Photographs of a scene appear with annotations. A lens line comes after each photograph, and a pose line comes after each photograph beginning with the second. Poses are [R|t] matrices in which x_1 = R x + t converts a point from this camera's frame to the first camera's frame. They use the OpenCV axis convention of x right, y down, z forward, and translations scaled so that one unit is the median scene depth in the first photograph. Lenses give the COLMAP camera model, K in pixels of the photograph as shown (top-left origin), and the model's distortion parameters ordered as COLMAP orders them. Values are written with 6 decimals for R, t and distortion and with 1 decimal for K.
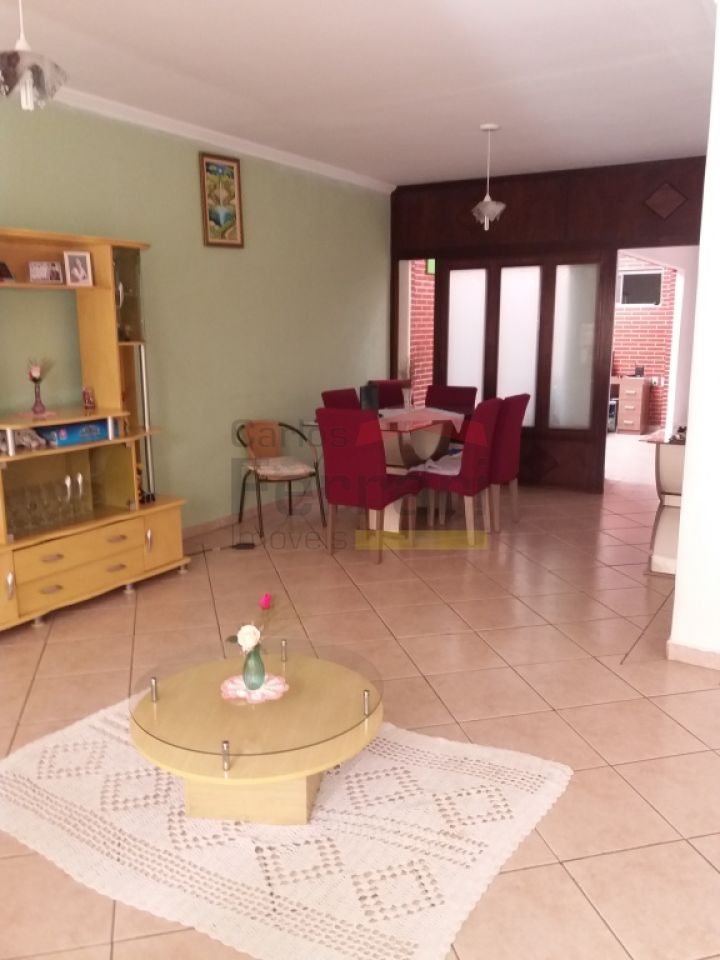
lens RADIAL K [[801.9, 0, 375.8], [0, 801.9, 481.0], [0, 0, 1]] dist [0.089766, -0.143628]
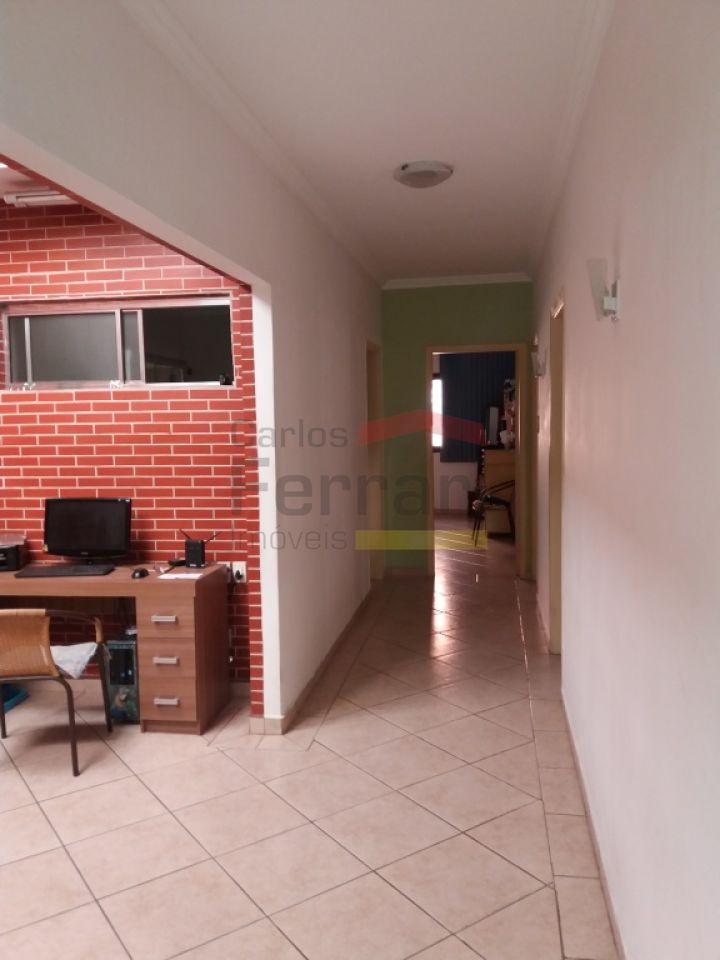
lens RADIAL K [[801.9, 0, 360.2], [0, 801.9, 479.7], [0, 0, 1]] dist [0.089766, -0.143628]
pose [[0.931914, -0.043517, 0.360060, 0.594851], [0.086663, 0.990735, -0.104563, -0.277835], [-0.352174, 0.128648, 0.927051, 1.387600]]
